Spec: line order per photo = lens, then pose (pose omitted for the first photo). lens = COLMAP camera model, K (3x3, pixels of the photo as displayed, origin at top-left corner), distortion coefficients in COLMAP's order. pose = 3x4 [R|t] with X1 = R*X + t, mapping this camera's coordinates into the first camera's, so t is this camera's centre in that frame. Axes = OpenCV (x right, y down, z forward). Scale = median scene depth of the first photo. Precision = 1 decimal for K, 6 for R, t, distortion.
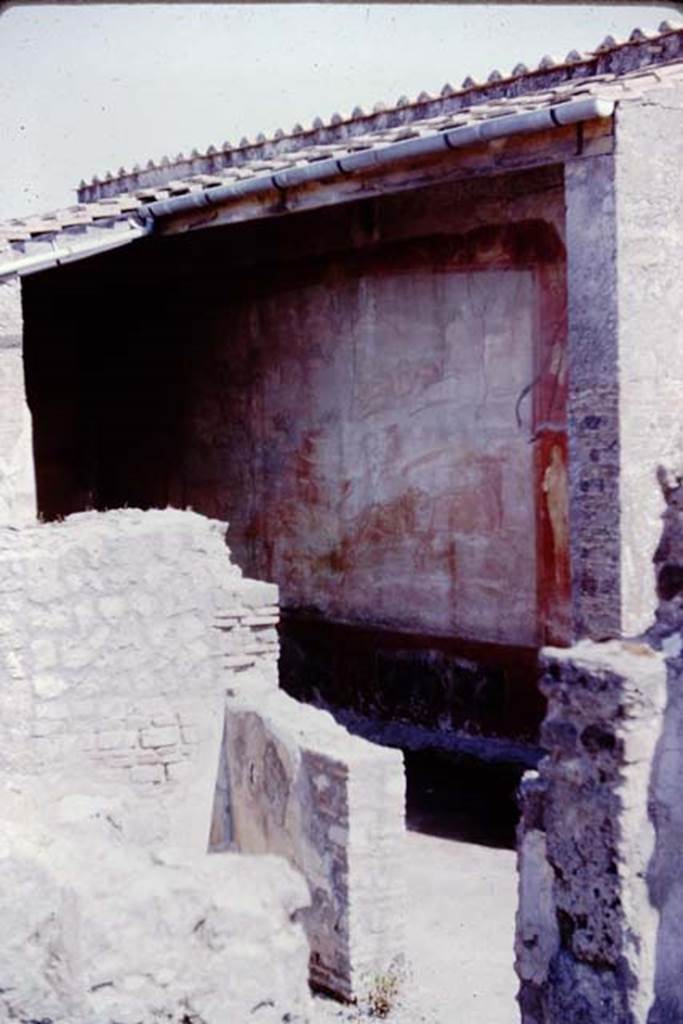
lens RADIAL K [[1585.3, 0, 350.9], [0, 1585.3, 504.4], [0, 0, 1]] dist [-0.133309, 0.000000]
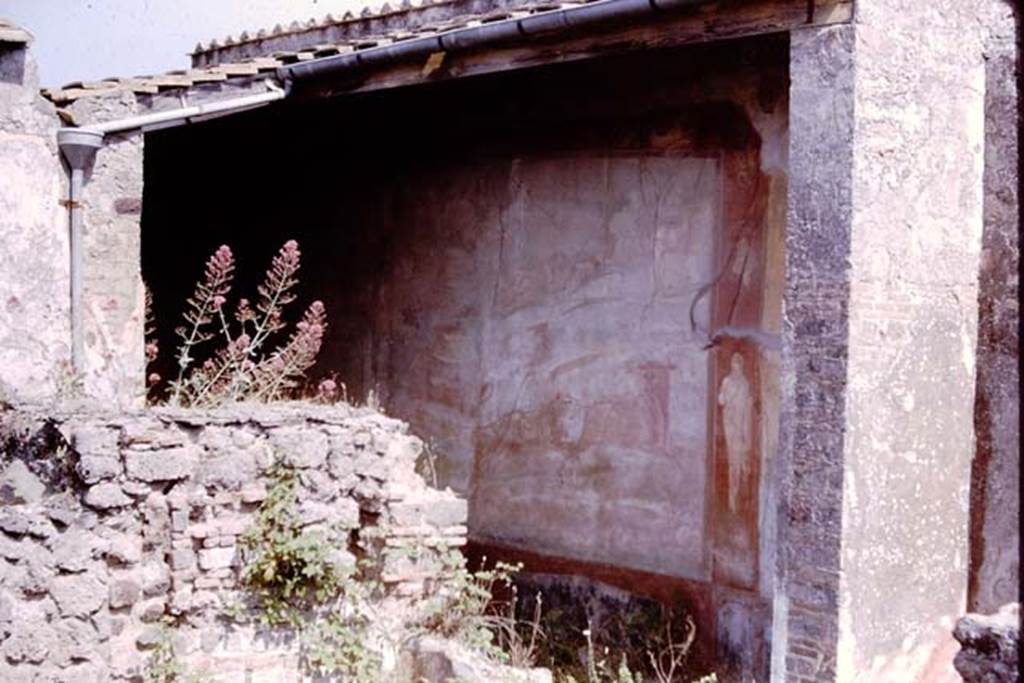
lens RADIAL K [[1585.3, 0, 464.2], [0, 1585.3, 289.6], [0, 0, 1]] dist [-0.133309, 0.000000]
pose [[0.998103, 0.051219, 0.034154, -0.070669], [-0.048430, 0.995775, -0.078013, 0.004838], [-0.038005, 0.076211, 0.996367, 0.141342]]
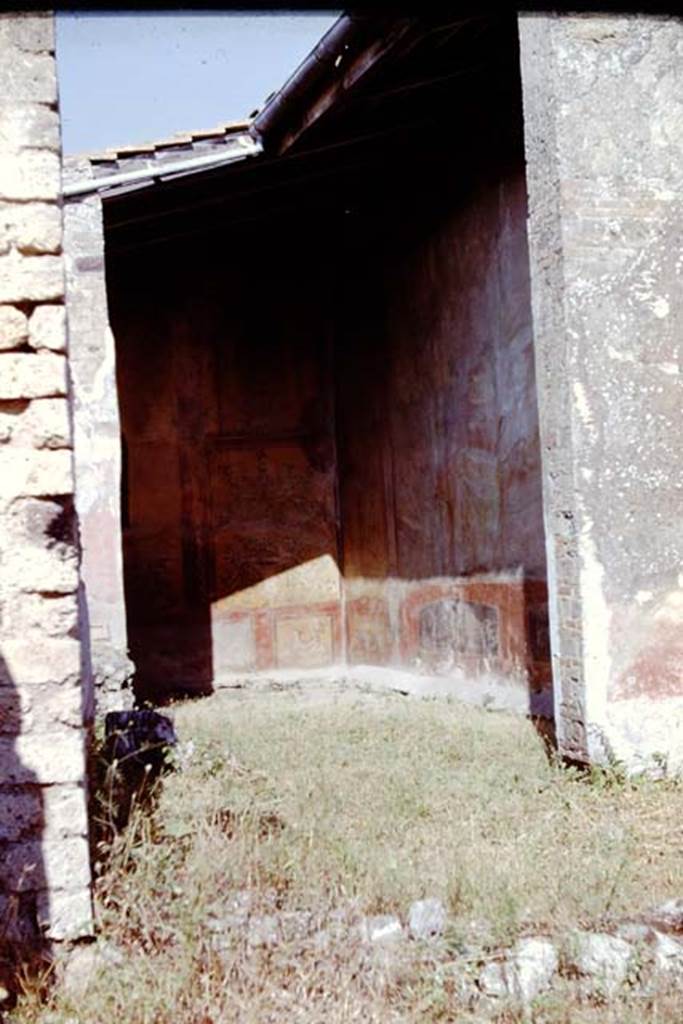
lens RADIAL K [[1585.3, 0, 401.0], [0, 1585.3, 542.5], [0, 0, 1]] dist [-0.133309, 0.000000]
pose [[0.941905, -0.022099, -0.335152, 0.352237], [0.006344, 0.998826, -0.048030, 0.142944], [0.335820, 0.043114, 0.940939, 0.225837]]
